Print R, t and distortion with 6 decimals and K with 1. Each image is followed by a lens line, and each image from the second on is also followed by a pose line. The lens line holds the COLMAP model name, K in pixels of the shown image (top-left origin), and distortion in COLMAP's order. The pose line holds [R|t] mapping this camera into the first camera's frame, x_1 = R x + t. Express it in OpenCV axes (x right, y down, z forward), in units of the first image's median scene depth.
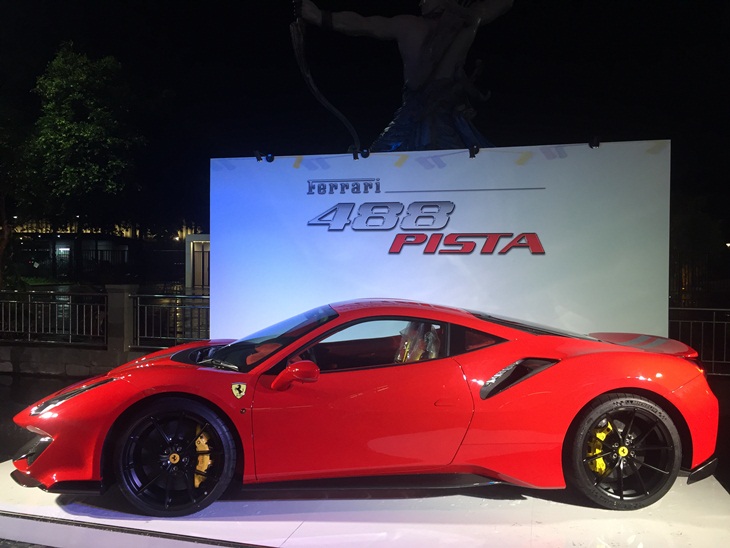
lens RADIAL K [[623.1, 0, 364.8], [0, 623.1, 274.3], [0, 0, 1]] dist [0.049975, -0.028217]
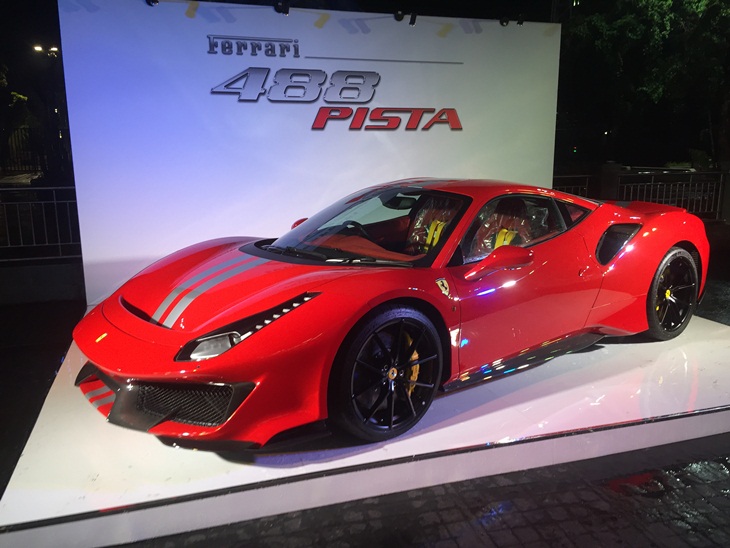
lens RADIAL K [[623.1, 0, 364.7], [0, 623.1, 275.6], [0, 0, 1]] dist [0.049975, -0.028217]
pose [[0.836031, -0.124528, 0.534365, -0.414788], [0.019743, 0.980101, 0.197513, -0.003187], [-0.548327, -0.154577, 0.821853, 0.185787]]
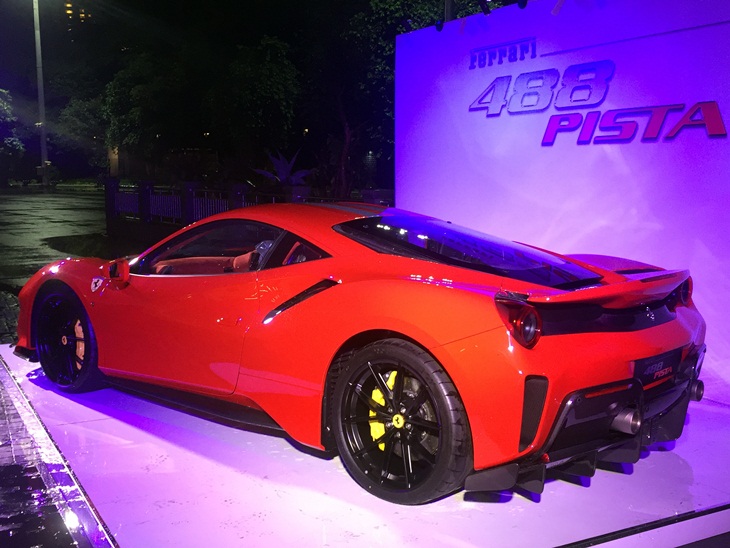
lens RADIAL K [[840.1, 0, 365.8], [0, 840.1, 272.6], [0, 0, 1]] dist [0.062185, 0.000000]
pose [[0.701509, 0.076649, -0.708527, 0.593467], [-0.003143, 0.994522, 0.104476, 0.010815], [0.712654, -0.071064, 0.697907, 0.190017]]
